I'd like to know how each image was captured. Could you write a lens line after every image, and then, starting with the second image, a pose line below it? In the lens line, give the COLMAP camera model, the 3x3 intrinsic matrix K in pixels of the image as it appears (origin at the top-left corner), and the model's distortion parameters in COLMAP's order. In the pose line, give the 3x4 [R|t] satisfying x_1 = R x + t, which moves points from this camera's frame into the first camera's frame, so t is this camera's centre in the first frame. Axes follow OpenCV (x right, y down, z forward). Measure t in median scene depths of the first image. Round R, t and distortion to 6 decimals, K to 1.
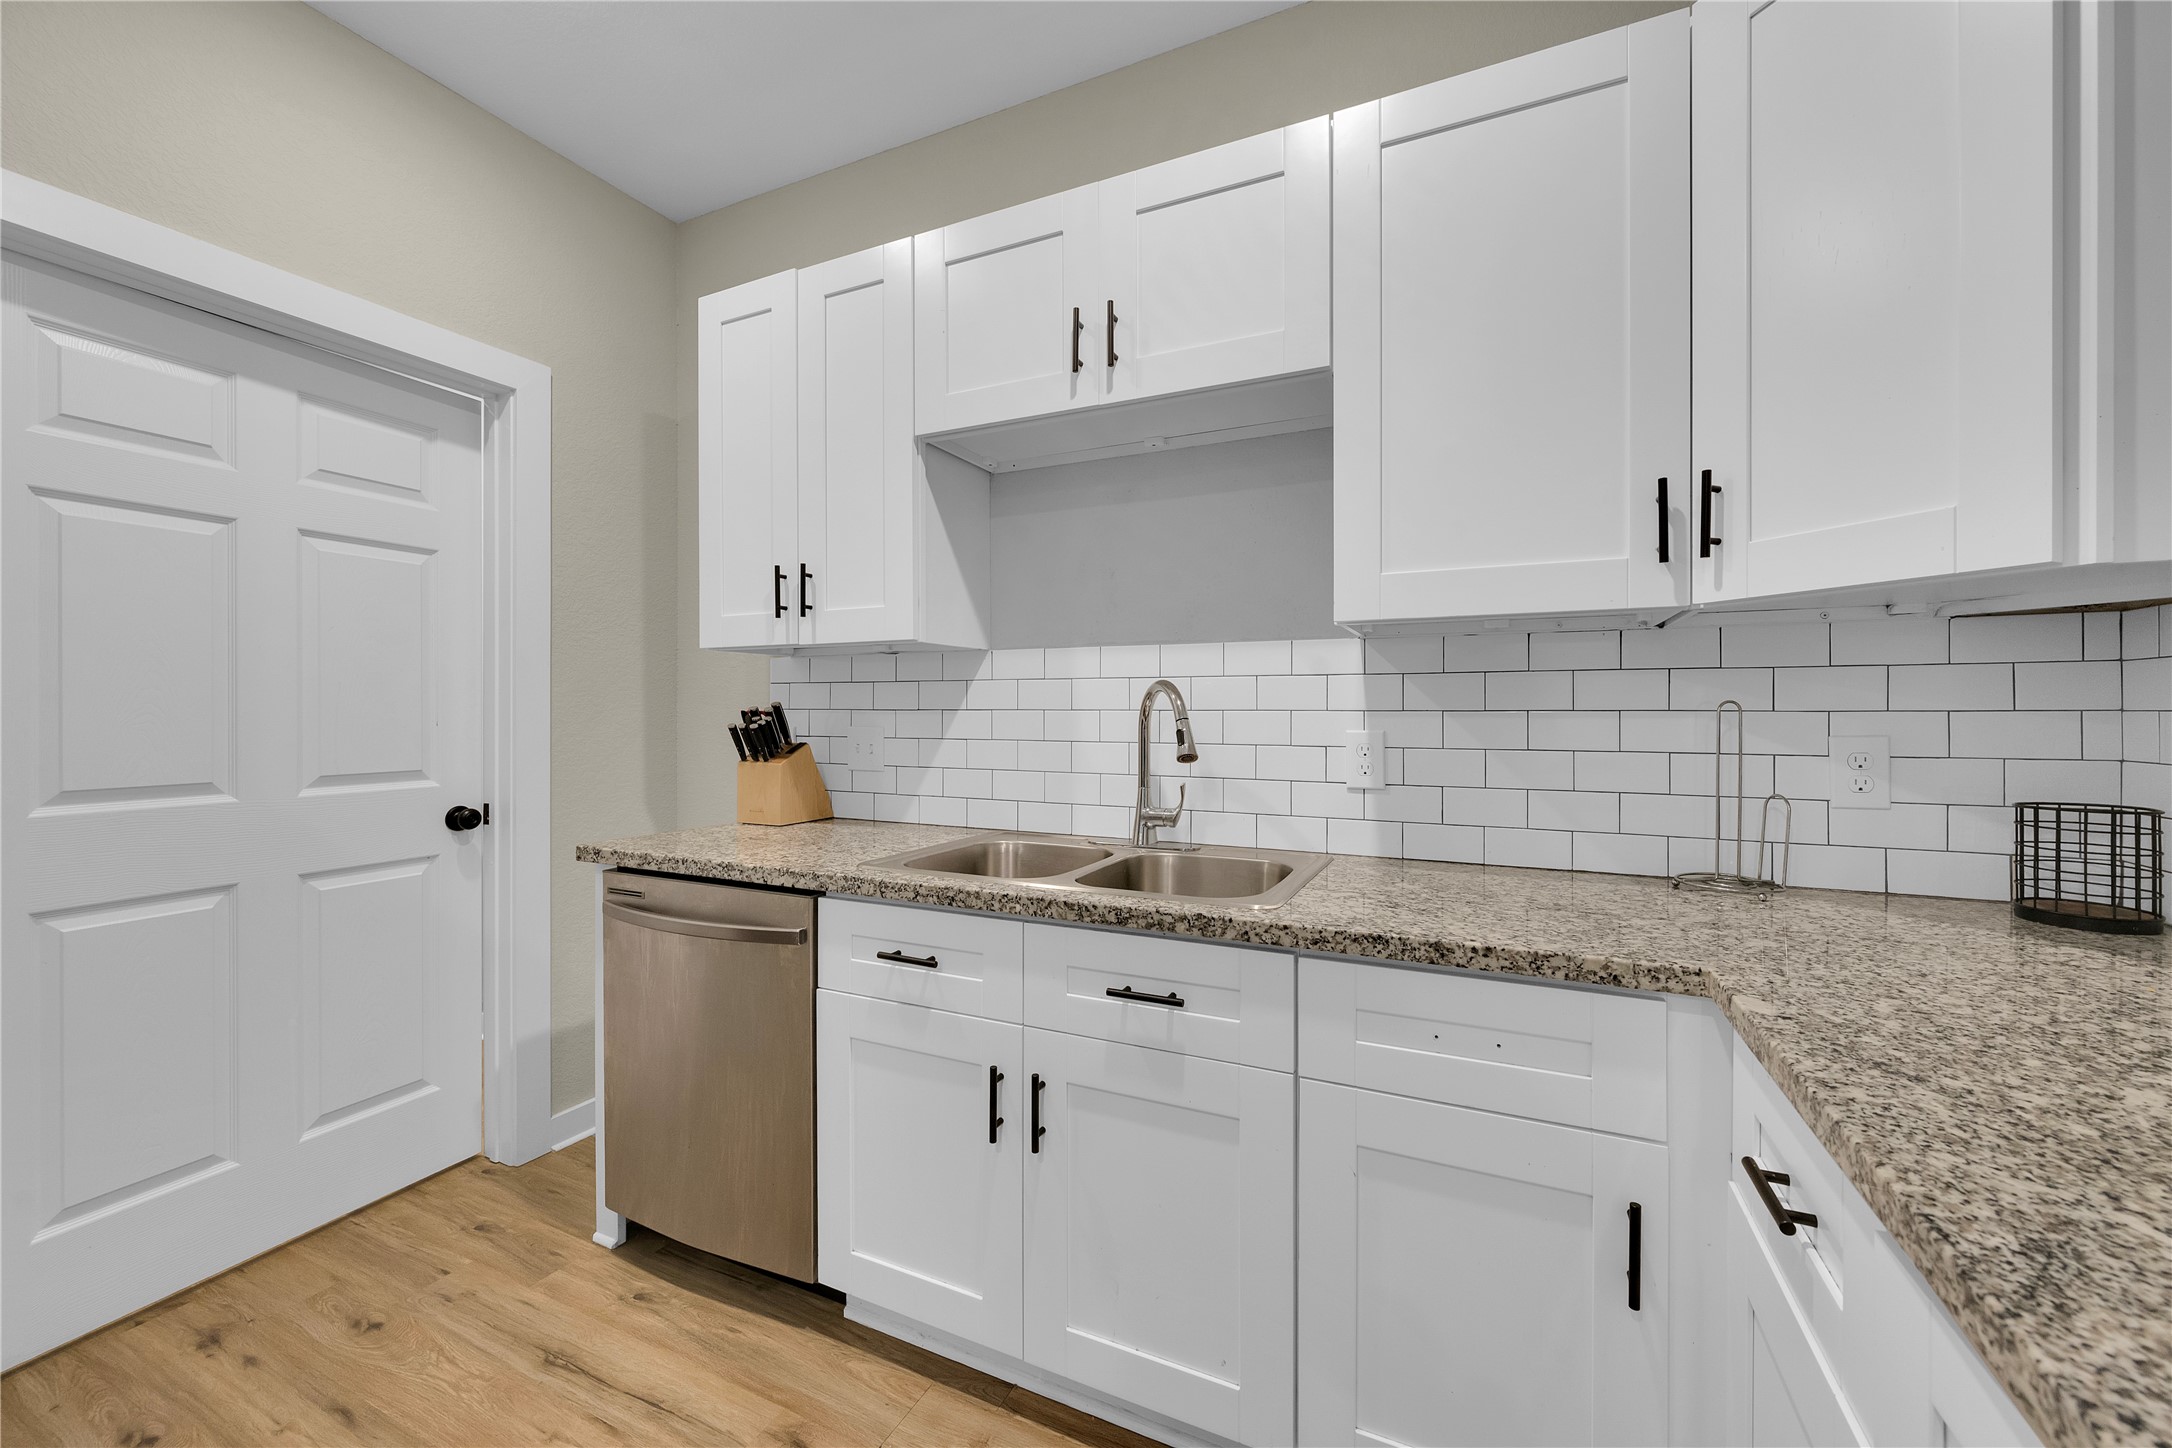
lens RADIAL K [[853.1, 0, 1085.2], [0, 853.1, 709.7], [0, 0, 1]] dist [-0.002290, 0.000061]
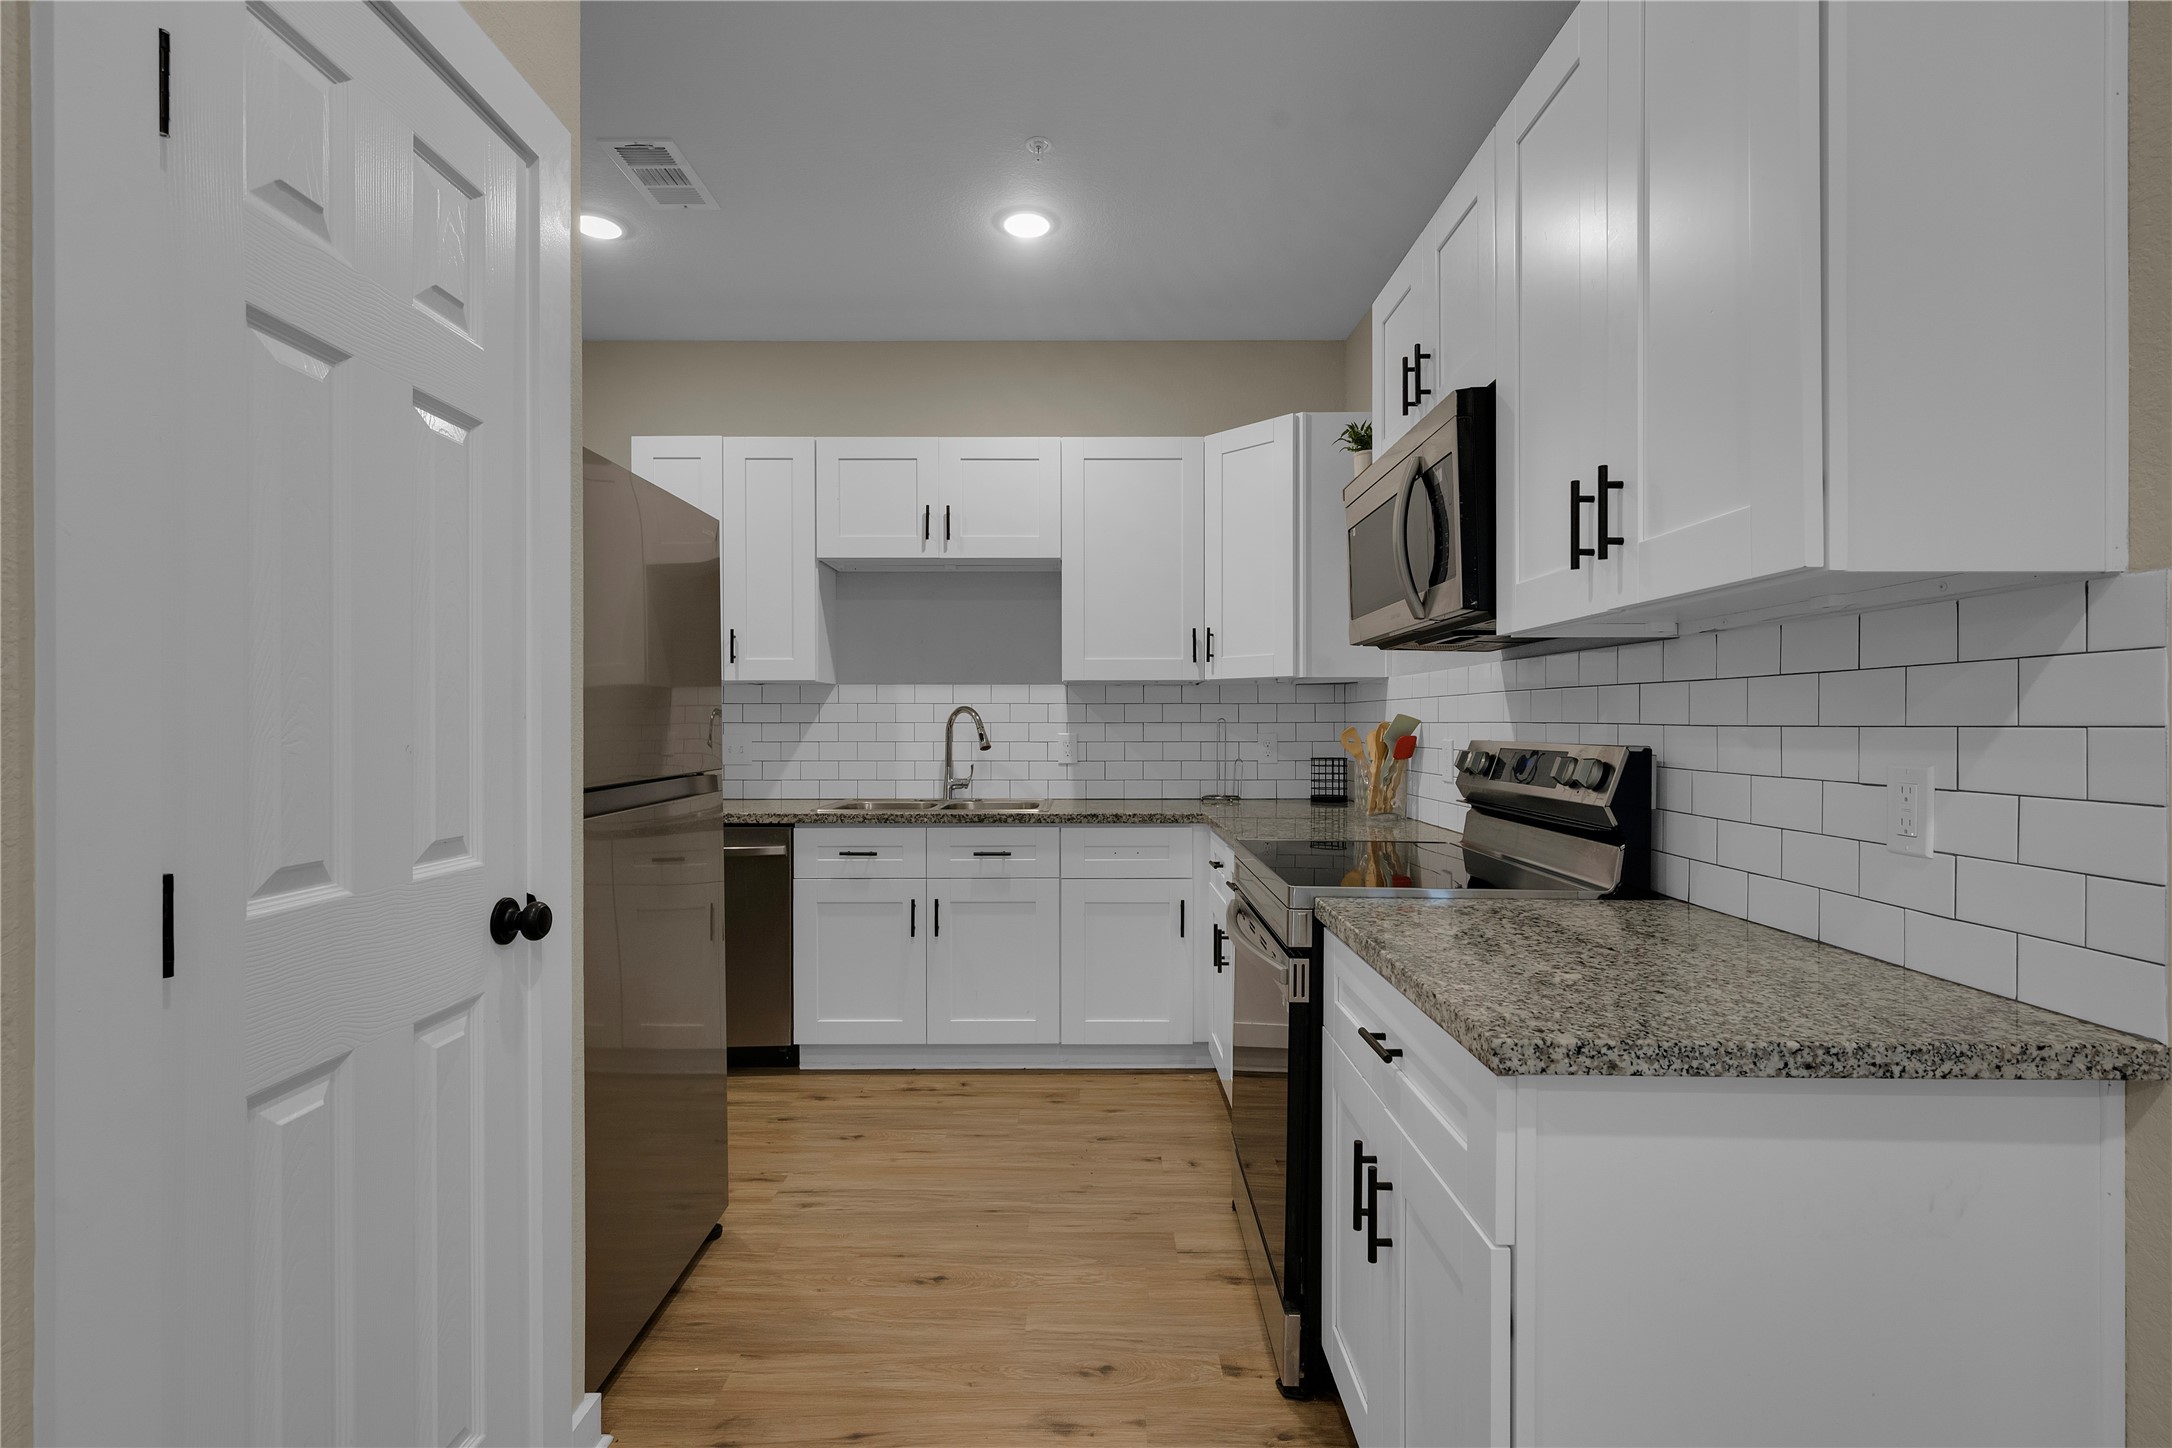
lens RADIAL K [[853.1, 0, 1086.1], [0, 853.1, 724.3], [0, 0, 1]] dist [-0.002290, 0.000061]
pose [[0.906732, -0.002138, 0.421702, -0.500406], [0.001145, 0.999996, 0.002608, -0.000575], [-0.421705, -0.001882, 0.906731, -0.855919]]
